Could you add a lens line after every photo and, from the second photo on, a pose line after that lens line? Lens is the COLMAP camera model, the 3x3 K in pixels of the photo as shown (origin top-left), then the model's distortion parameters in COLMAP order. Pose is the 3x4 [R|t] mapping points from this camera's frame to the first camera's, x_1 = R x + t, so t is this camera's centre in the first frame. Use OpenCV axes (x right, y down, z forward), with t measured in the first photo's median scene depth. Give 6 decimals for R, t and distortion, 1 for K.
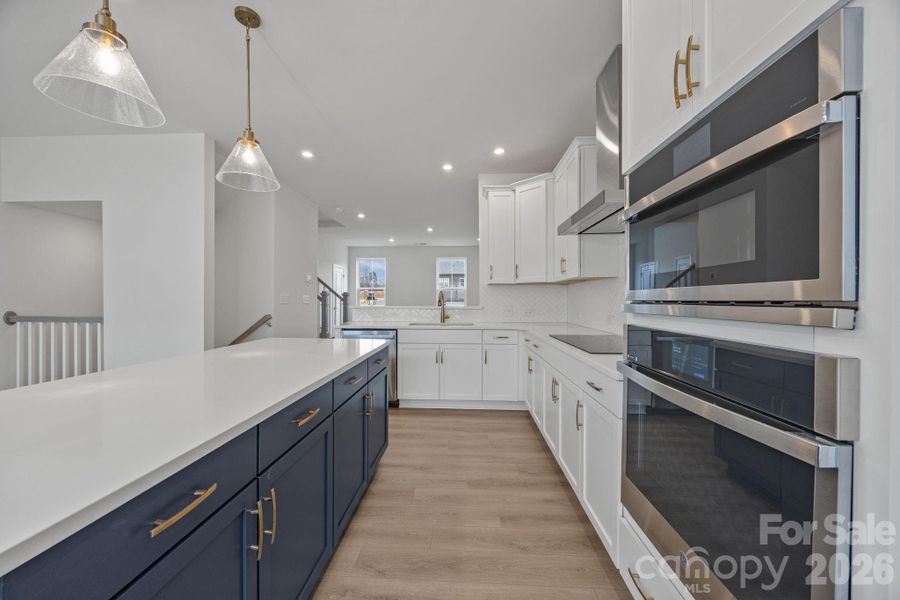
lens RADIAL K [[339.6, 0, 447.7], [0, 339.6, 299.9], [0, 0, 1]] dist [0.001316, 0.000081]
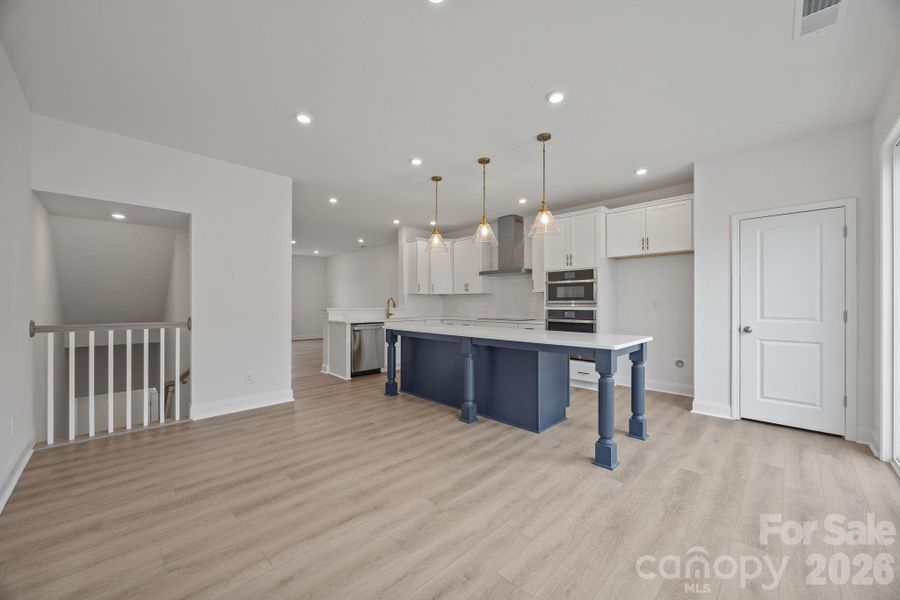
lens RADIAL K [[339.6, 0, 447.7], [0, 339.6, 299.9], [0, 0, 1]] dist [0.001316, 0.000081]
pose [[0.664936, 0.000474, 0.746900, -1.772588], [0.005865, 0.999966, -0.005855, -0.012033], [-0.746877, 0.008274, 0.664911, -0.434748]]
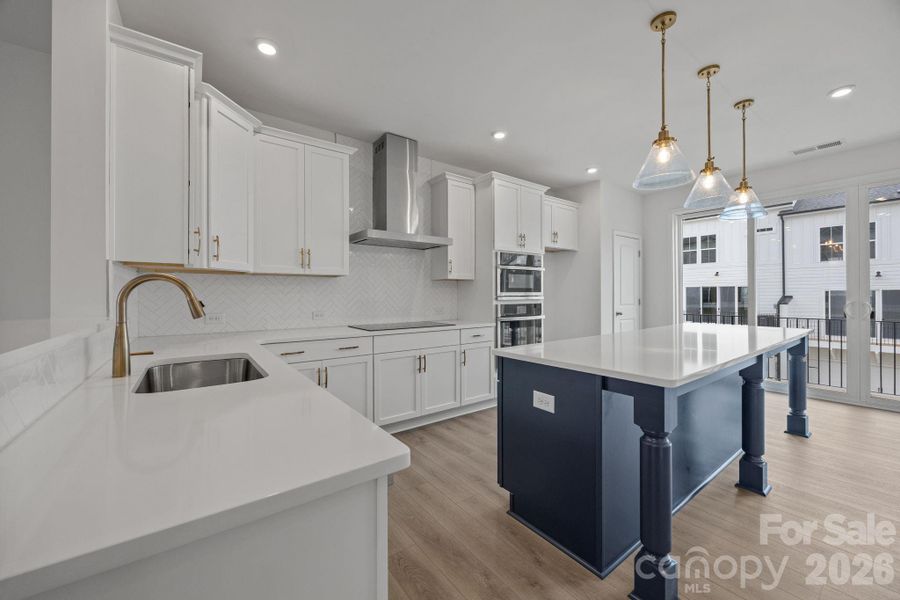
lens RADIAL K [[348.5, 0, 446.7], [0, 348.5, 297.2], [0, 0, 1]] dist [0.001226, 0.000198]
pose [[-0.637387, -0.000218, 0.770544, -0.777997], [0.005946, 0.999969, 0.005201, -0.002791], [-0.770521, 0.007897, -0.637365, 1.728104]]
